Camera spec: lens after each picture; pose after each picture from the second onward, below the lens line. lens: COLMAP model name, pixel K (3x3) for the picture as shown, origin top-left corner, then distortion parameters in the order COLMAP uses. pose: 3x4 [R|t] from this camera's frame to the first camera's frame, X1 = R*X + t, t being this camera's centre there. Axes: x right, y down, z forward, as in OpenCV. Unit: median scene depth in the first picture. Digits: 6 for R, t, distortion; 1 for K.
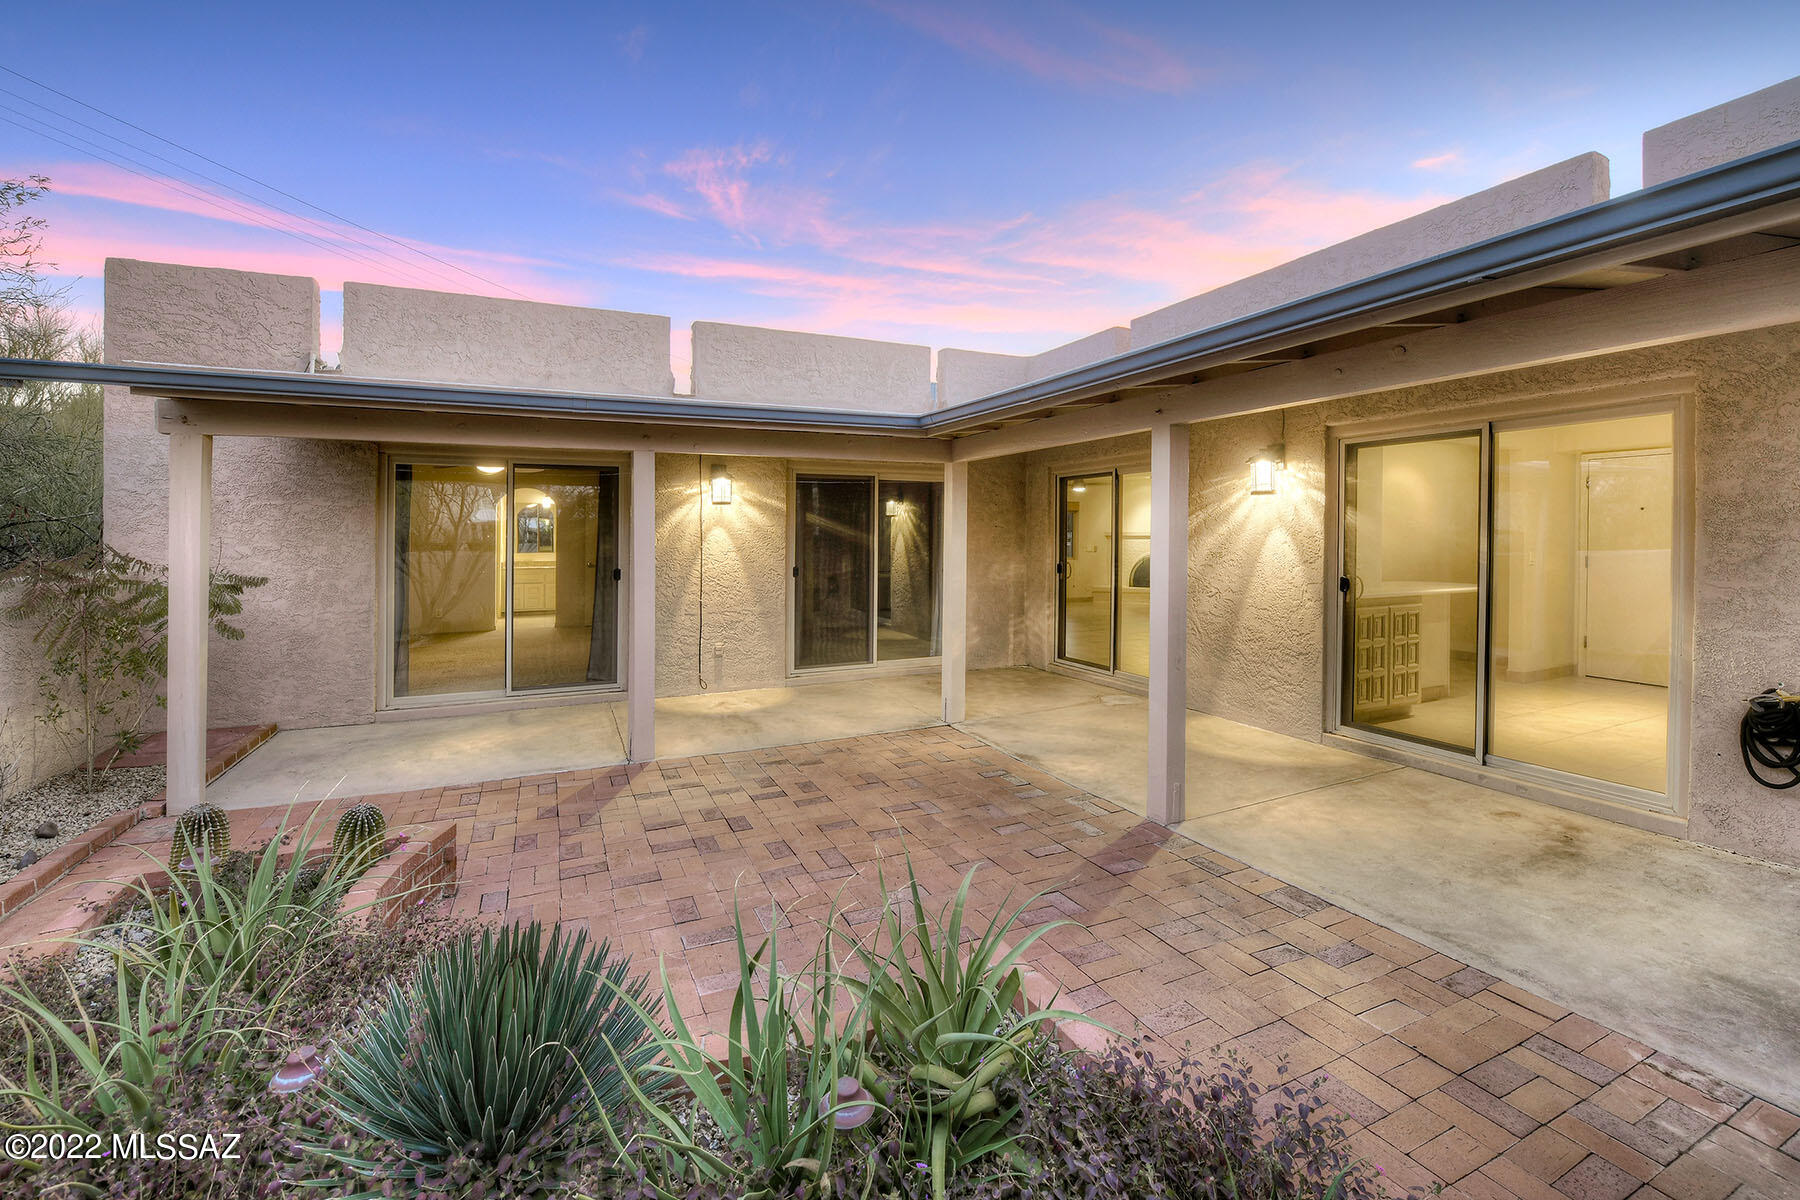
lens RADIAL K [[797.0, 0, 943.3], [0, 797.0, 546.6], [0, 0, 1]] dist [-0.021553, -0.000645]
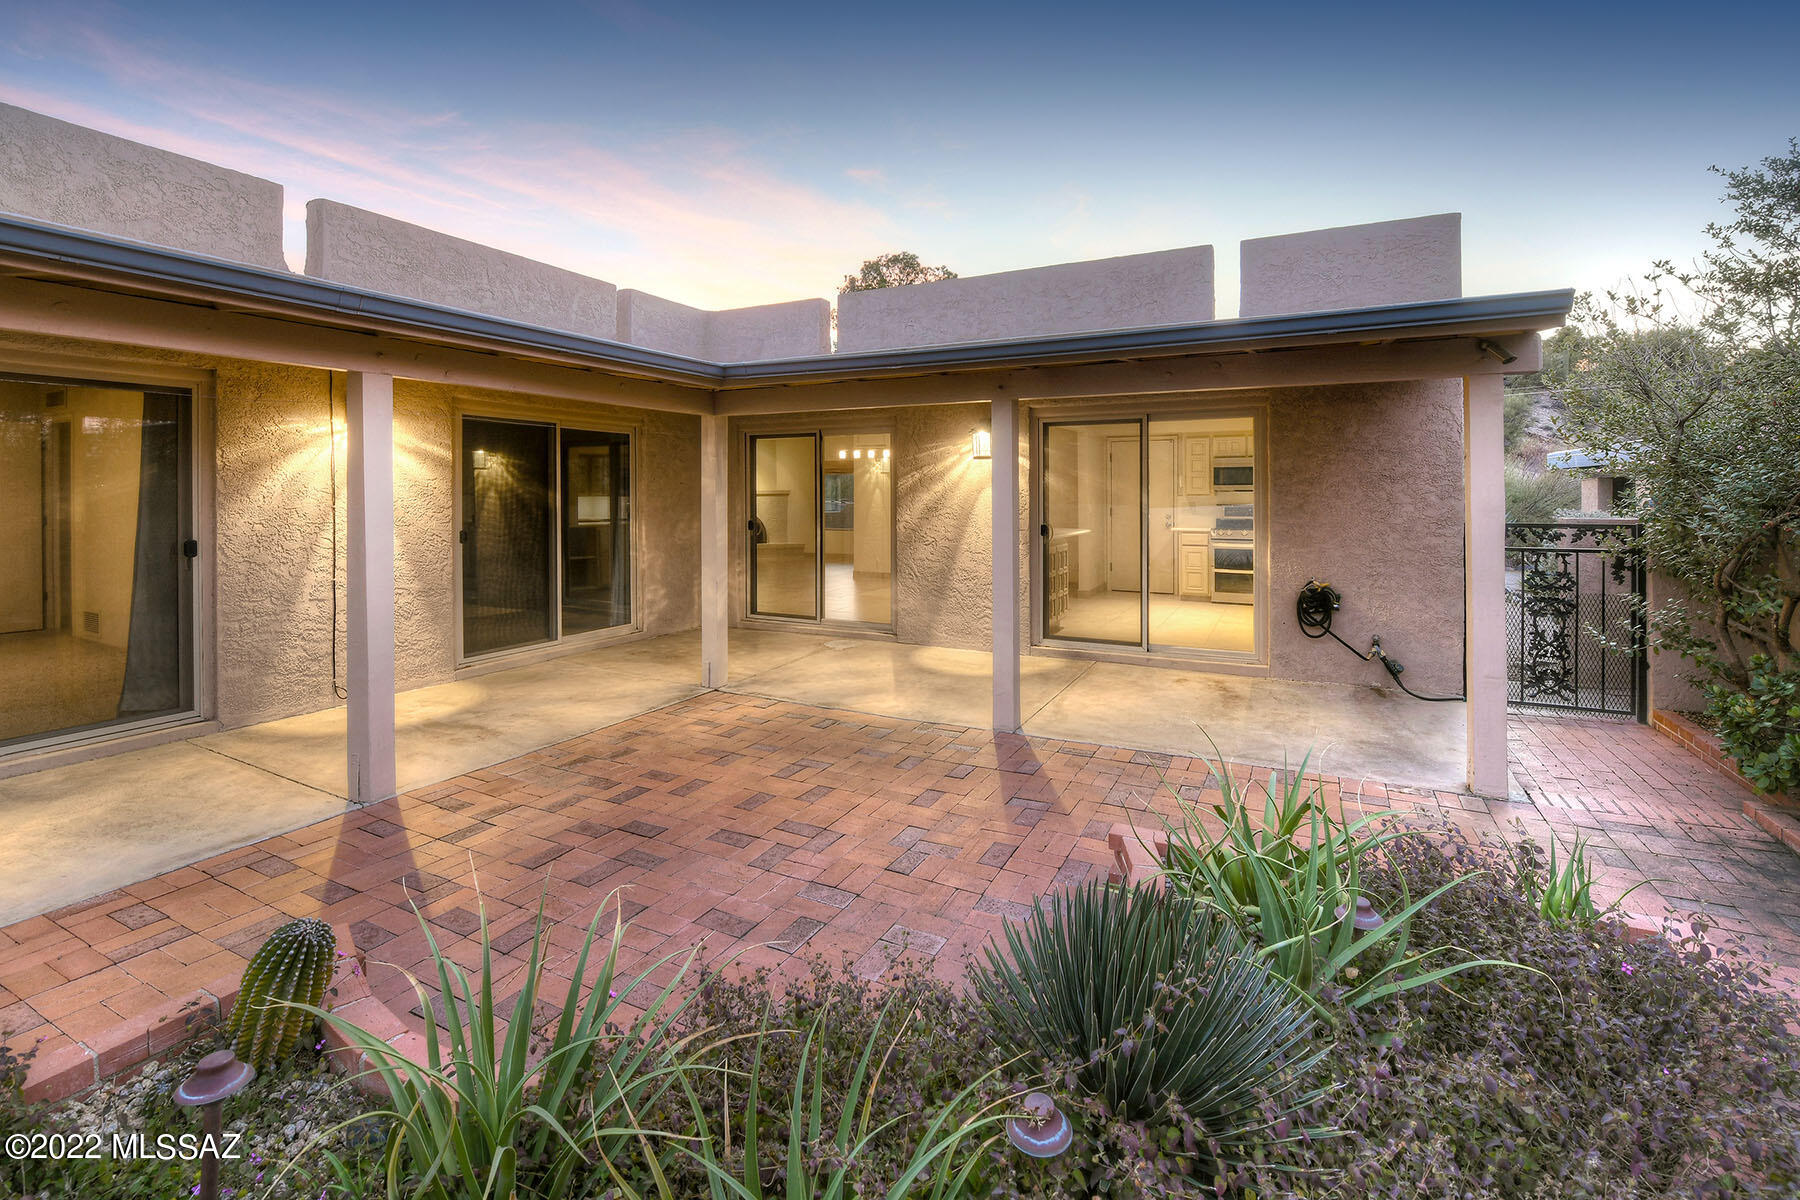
lens RADIAL K [[756.3, 0, 996.3], [0, 756.3, 496.9], [0, 0, 1]] dist [-0.014441, -0.002223]
pose [[0.766625, -0.001250, 0.642094, -0.339798], [0.007958, 0.999940, -0.007555, 0.001940], [-0.642046, 0.010901, 0.766589, 0.096253]]
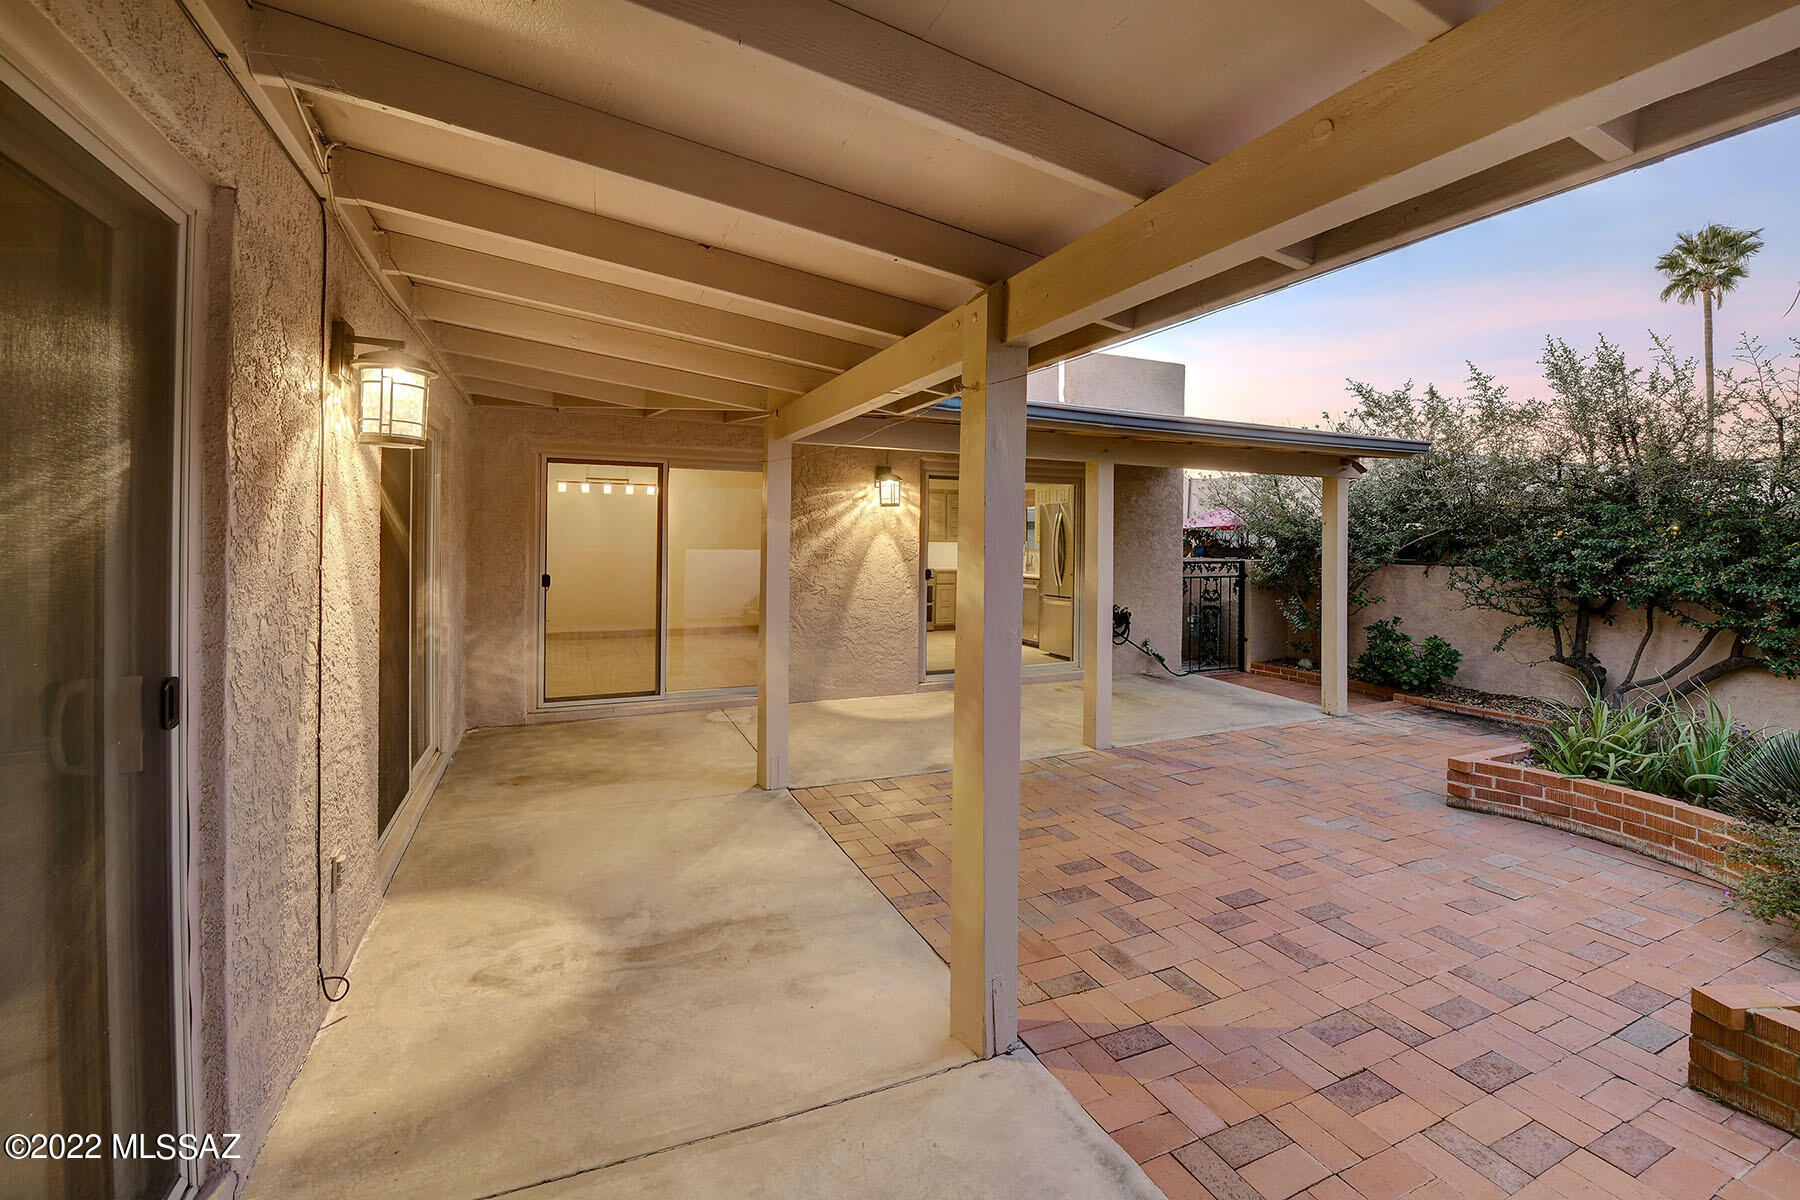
lens RADIAL K [[682.6, 0, 926.5], [0, 682.6, 538.9], [0, 0, 1]] dist [-0.017974, -0.000268]
pose [[0.068084, 0.003098, 0.997675, -0.678901], [0.005679, 0.999978, -0.003493, -0.010859], [-0.997663, 0.005904, 0.068065, 0.894762]]
